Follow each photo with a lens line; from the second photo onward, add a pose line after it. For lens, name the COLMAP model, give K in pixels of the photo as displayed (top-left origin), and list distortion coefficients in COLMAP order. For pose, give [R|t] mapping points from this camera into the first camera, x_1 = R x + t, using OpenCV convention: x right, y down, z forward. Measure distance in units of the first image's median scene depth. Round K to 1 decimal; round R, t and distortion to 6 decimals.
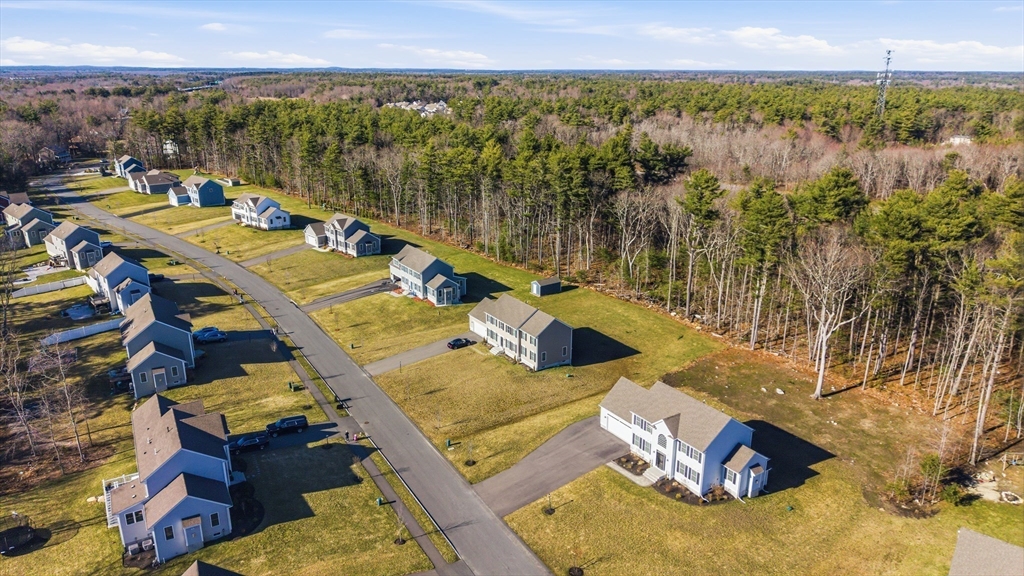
lens RADIAL K [[713.3, 0, 512.0], [0, 713.3, 288.0], [0, 0, 1]] dist [-0.002925, -0.003185]
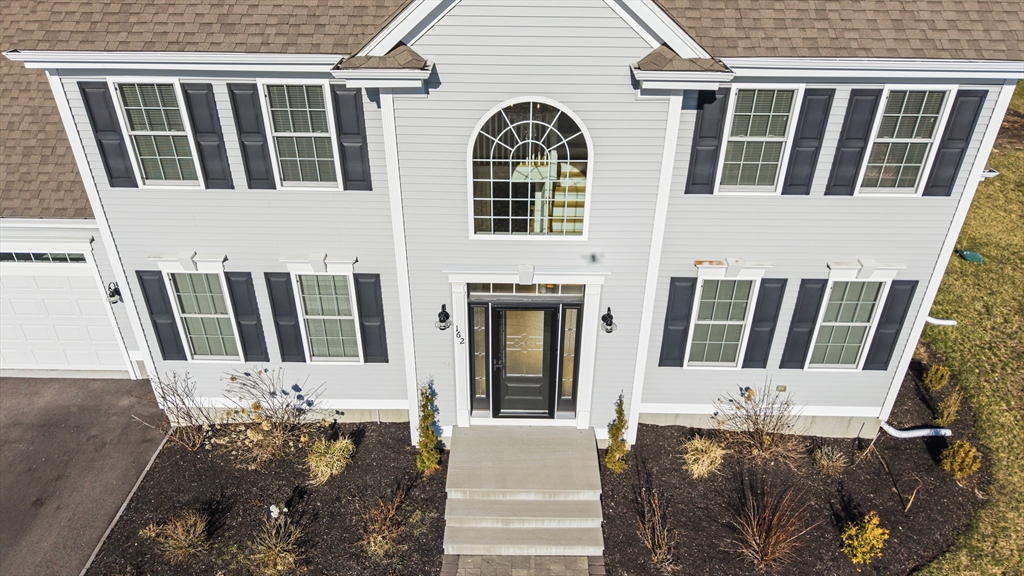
lens RADIAL K [[687.1, 0, 512.0], [0, 687.1, 288.0], [0, 0, 1]] dist [0.032285, -0.033966]
pose [[0.571499, -0.427222, 0.700621, 0.135197], [0.257531, 0.904030, 0.341186, 0.195791], [-0.779145, -0.014556, 0.626675, 0.943876]]
